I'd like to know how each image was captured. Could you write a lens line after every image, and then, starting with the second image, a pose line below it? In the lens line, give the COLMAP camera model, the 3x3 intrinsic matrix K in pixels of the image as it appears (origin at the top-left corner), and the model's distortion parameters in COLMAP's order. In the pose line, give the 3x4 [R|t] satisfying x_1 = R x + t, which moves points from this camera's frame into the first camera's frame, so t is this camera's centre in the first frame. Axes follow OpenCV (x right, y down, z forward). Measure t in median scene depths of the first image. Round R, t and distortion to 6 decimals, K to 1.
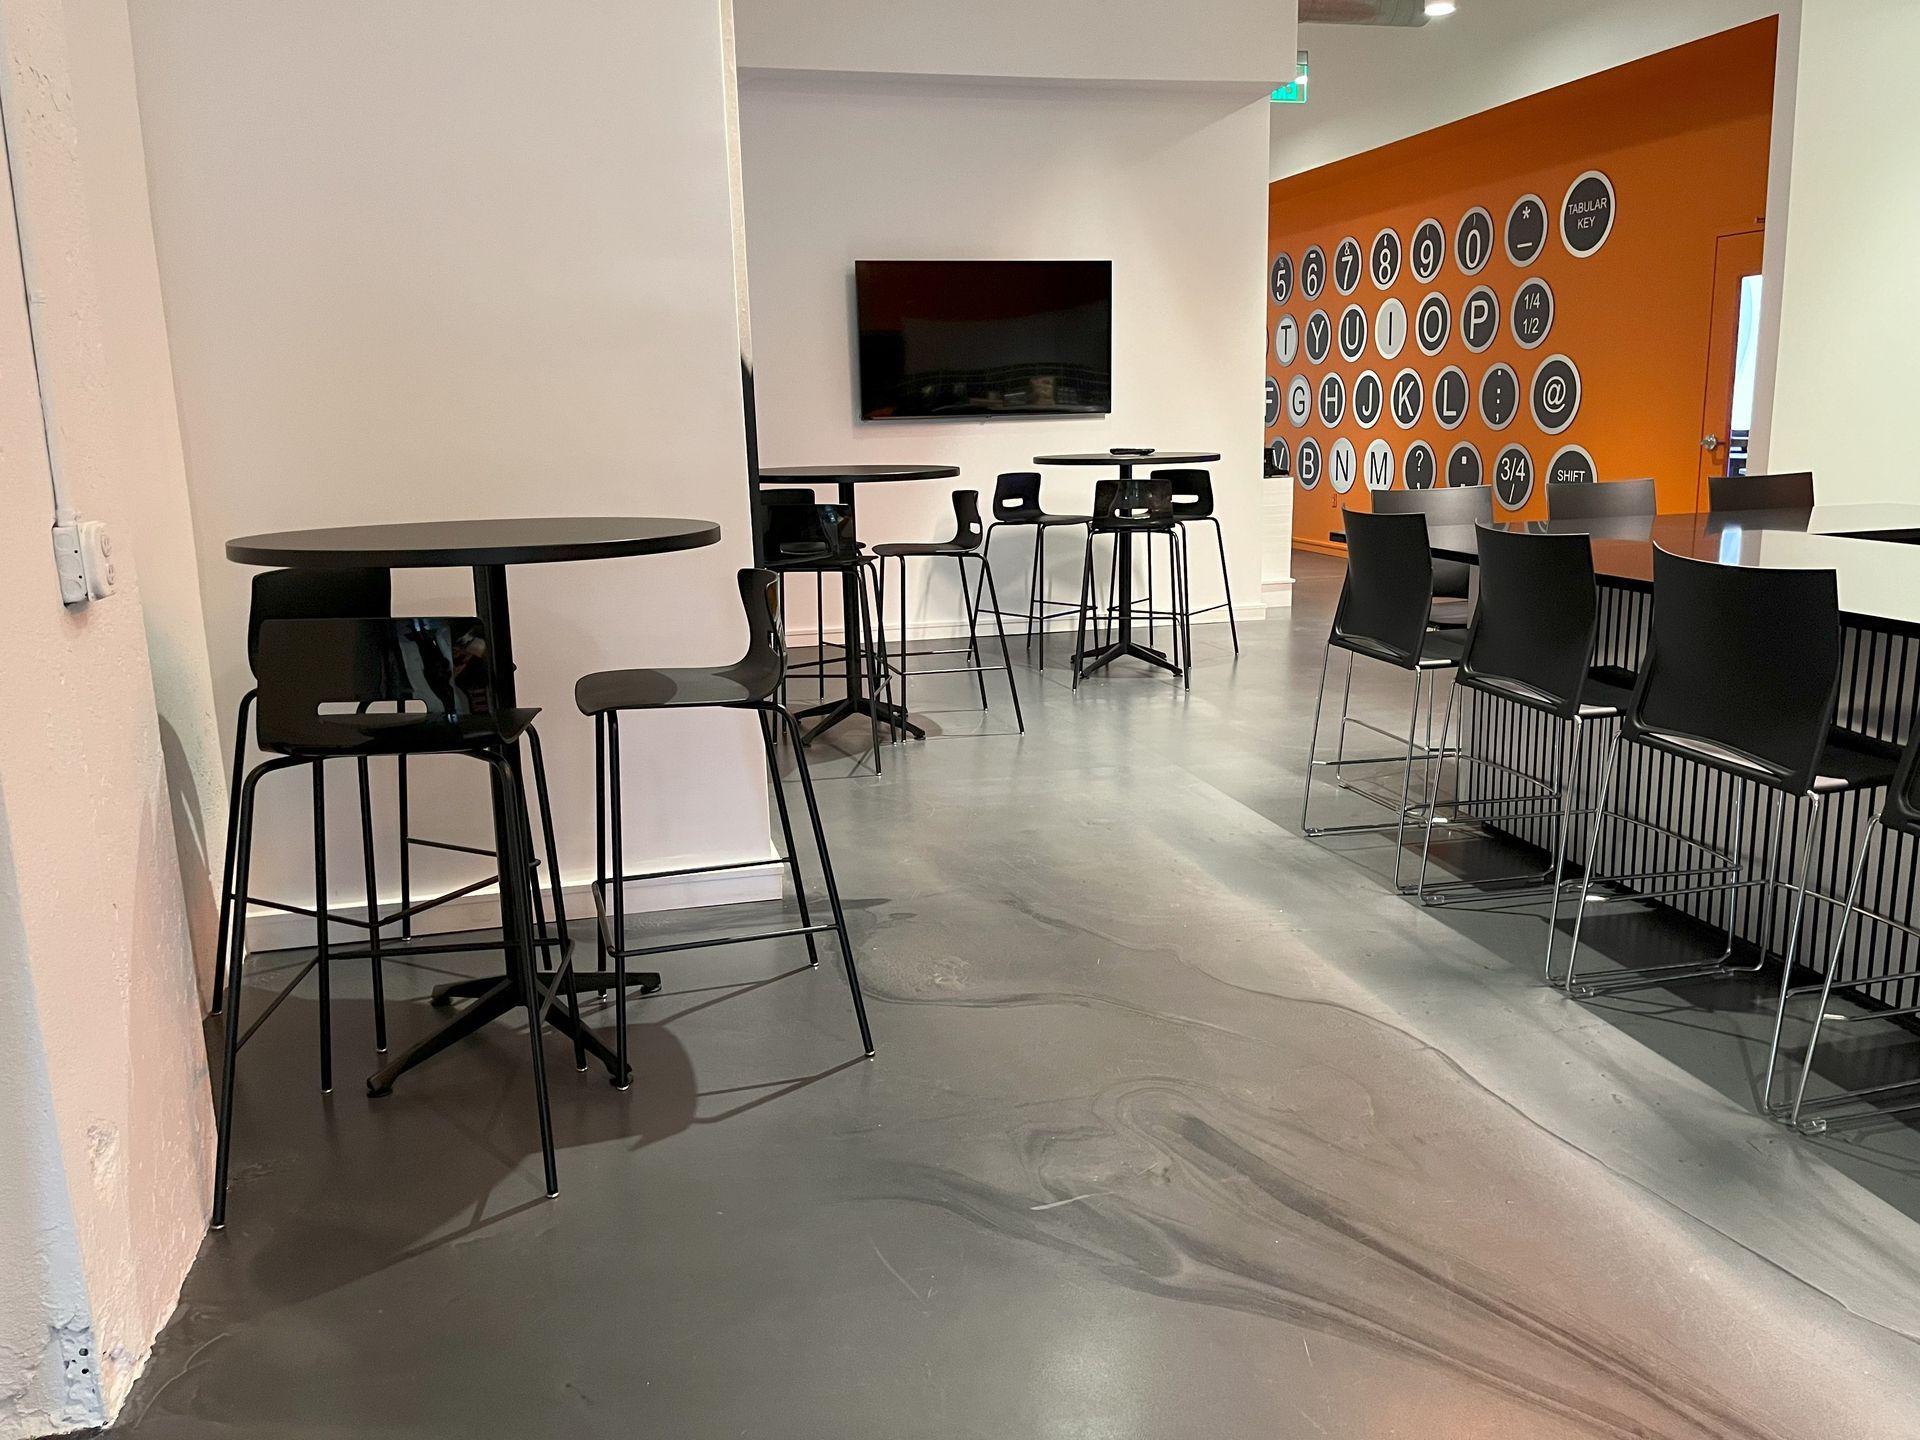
lens RADIAL K [[1459.2, 0, 973.5], [0, 1459.2, 706.2], [0, 0, 1]] dist [0.053046, -0.066986]
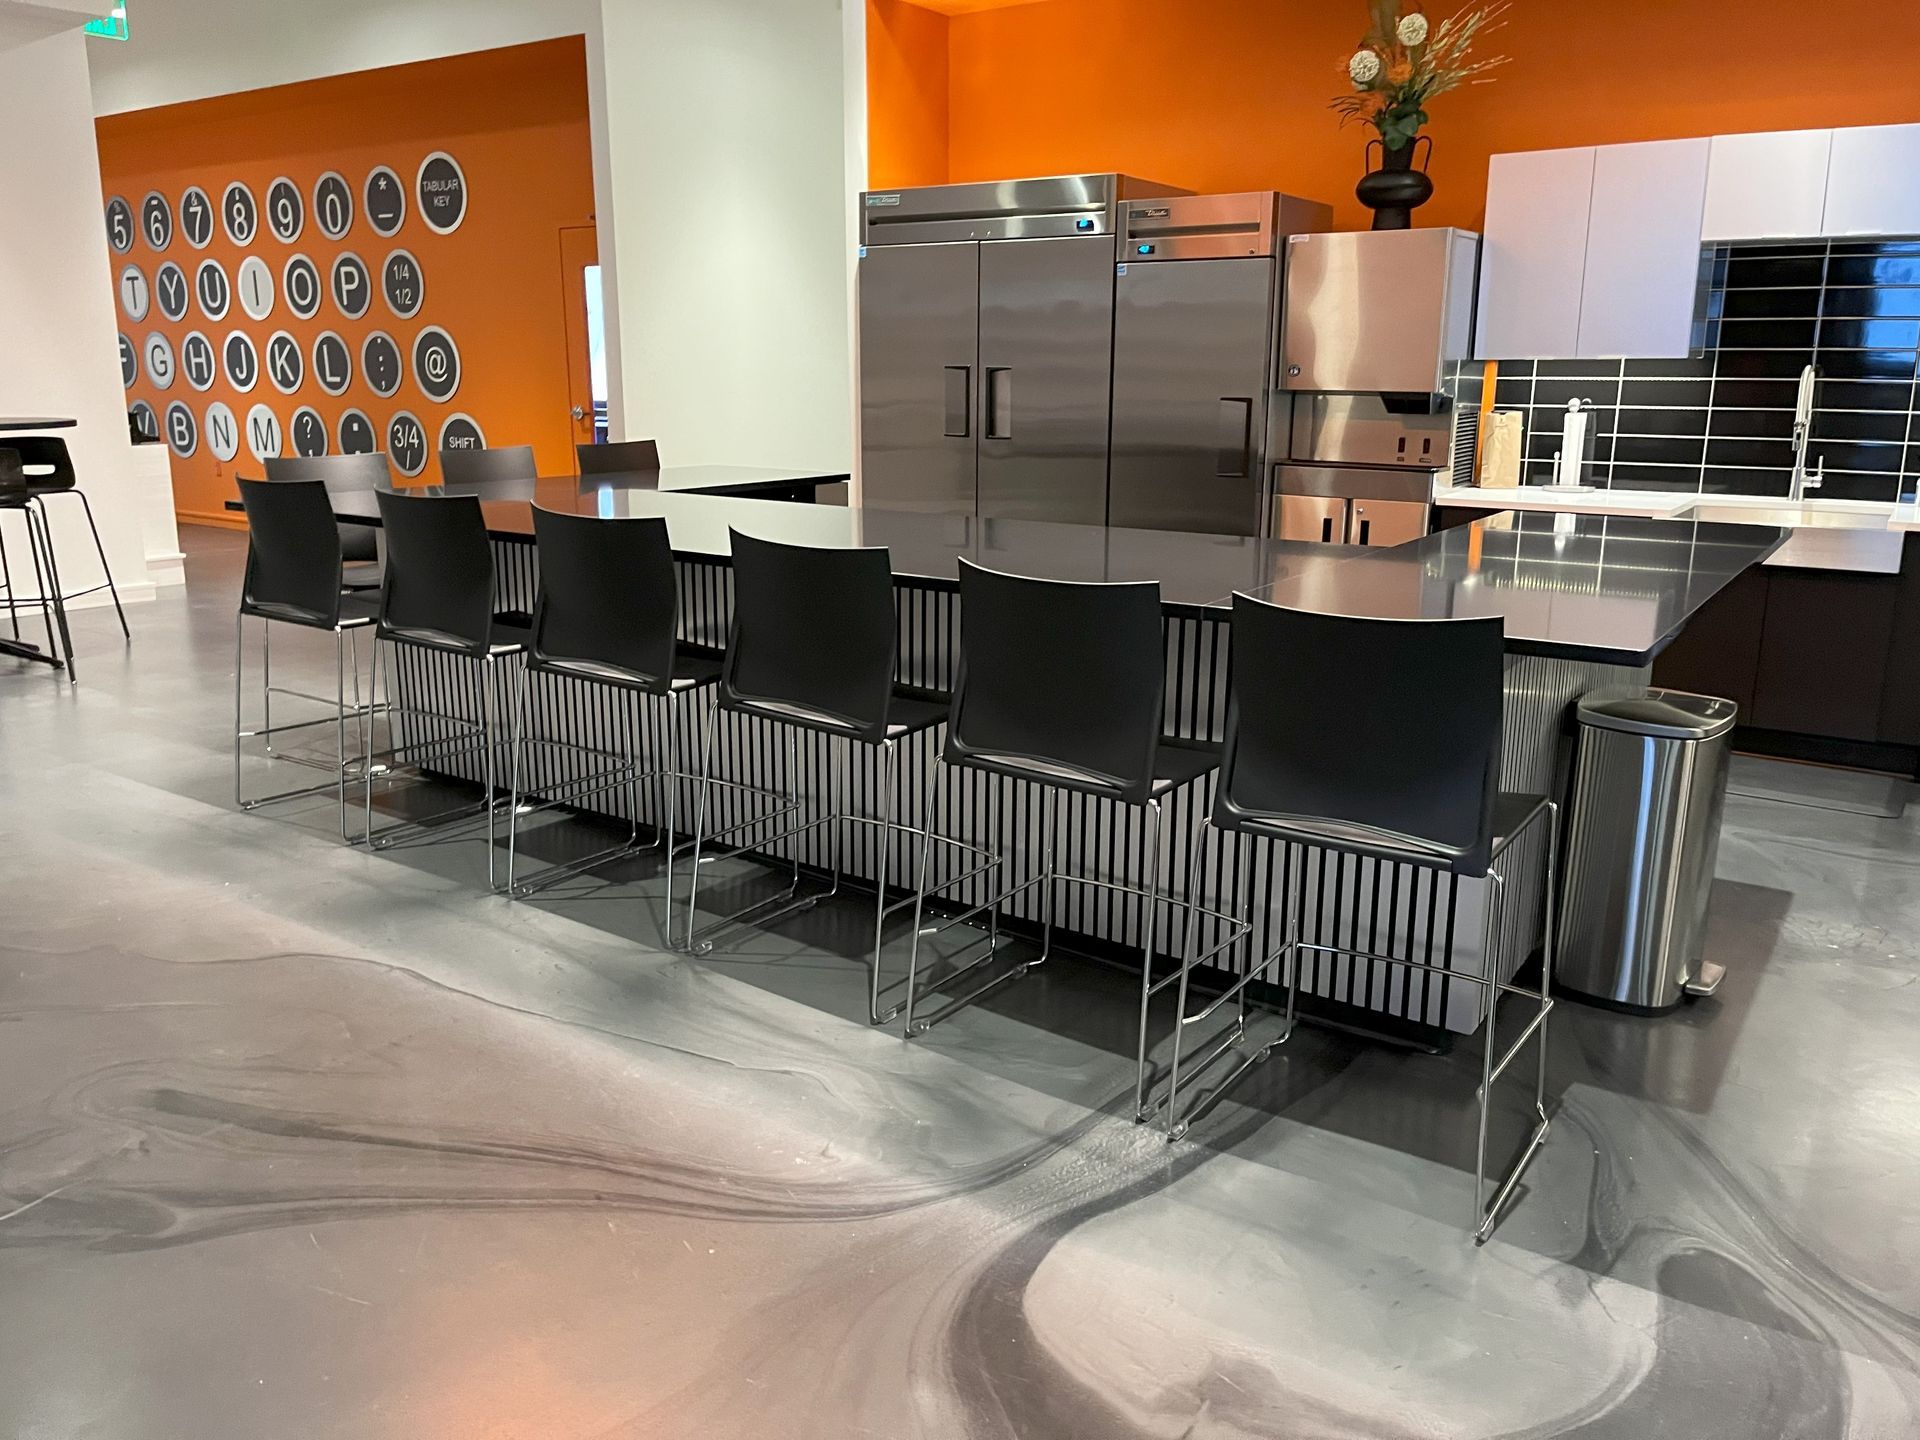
lens RADIAL K [[1459.2, 0, 976.4], [0, 1459.2, 707.2], [0, 0, 1]] dist [0.053046, -0.066986]
pose [[0.757406, -0.123339, 0.641189, -0.031364], [0.108413, 0.992122, 0.062780, 0.013591], [-0.643881, 0.021963, 0.764810, -0.095547]]
